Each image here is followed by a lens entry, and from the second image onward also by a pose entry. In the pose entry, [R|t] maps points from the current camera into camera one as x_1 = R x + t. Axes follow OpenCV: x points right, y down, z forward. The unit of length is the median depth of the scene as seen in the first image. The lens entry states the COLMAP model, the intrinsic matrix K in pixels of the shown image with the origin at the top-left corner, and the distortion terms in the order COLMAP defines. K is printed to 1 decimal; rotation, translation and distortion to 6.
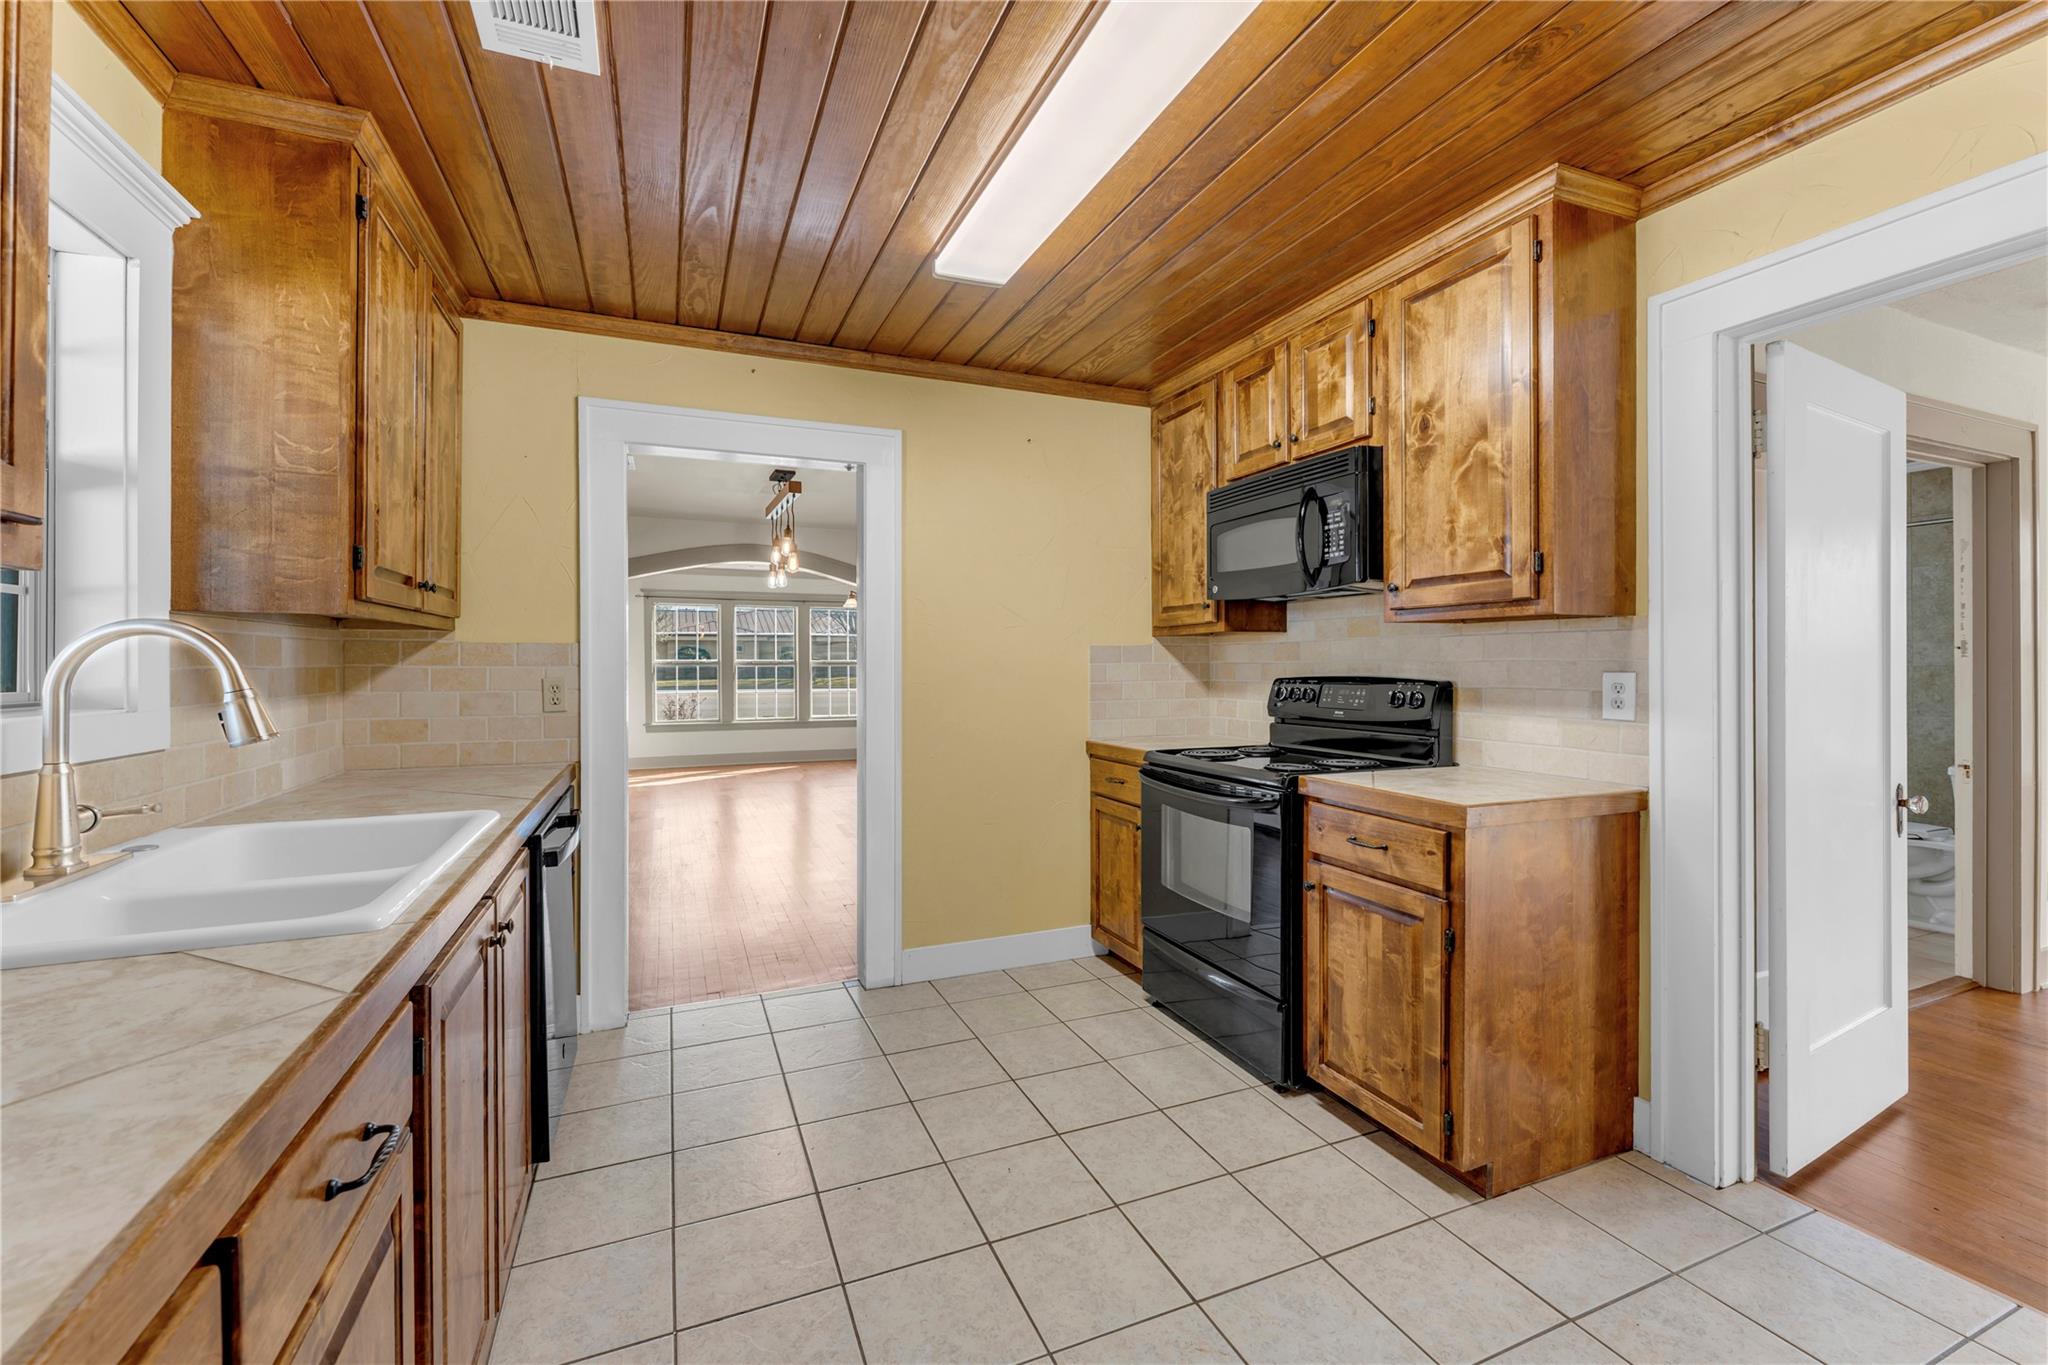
lens RADIAL K [[833.9, 0, 1019.2], [0, 833.9, 663.8], [0, 0, 1]] dist [-0.000510, -0.000132]
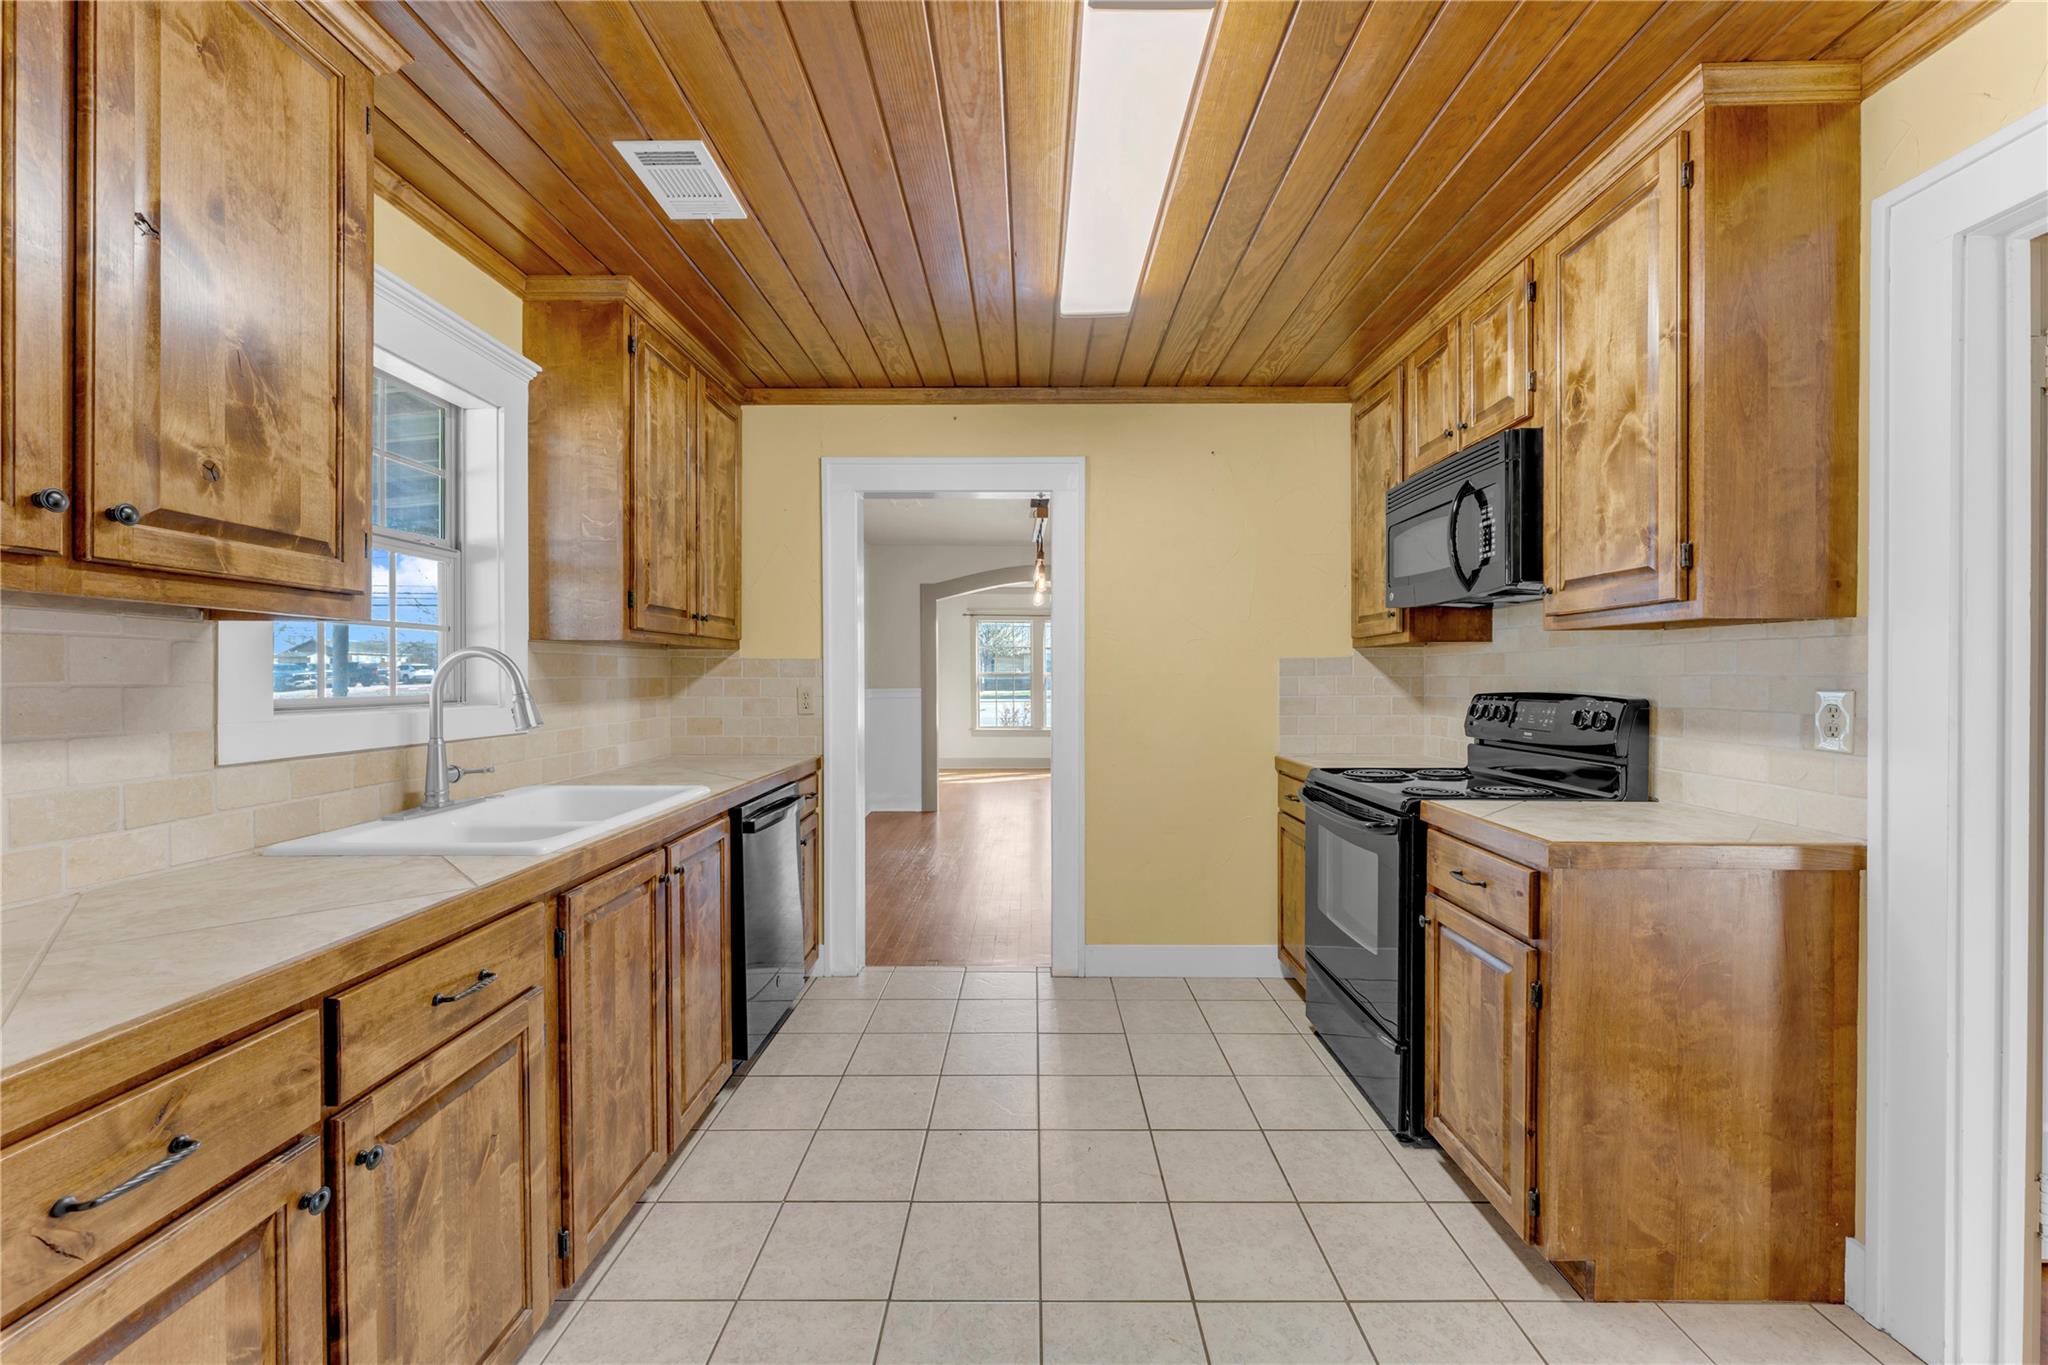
lens RADIAL K [[833.9, 0, 1019.8], [0, 833.9, 684.1], [0, 0, 1]] dist [-0.000510, -0.000132]
pose [[0.917698, 0.006481, -0.397225, 0.303437], [-0.002188, 0.999934, 0.011258, -0.002773], [0.397272, -0.009463, 0.917652, -0.013592]]
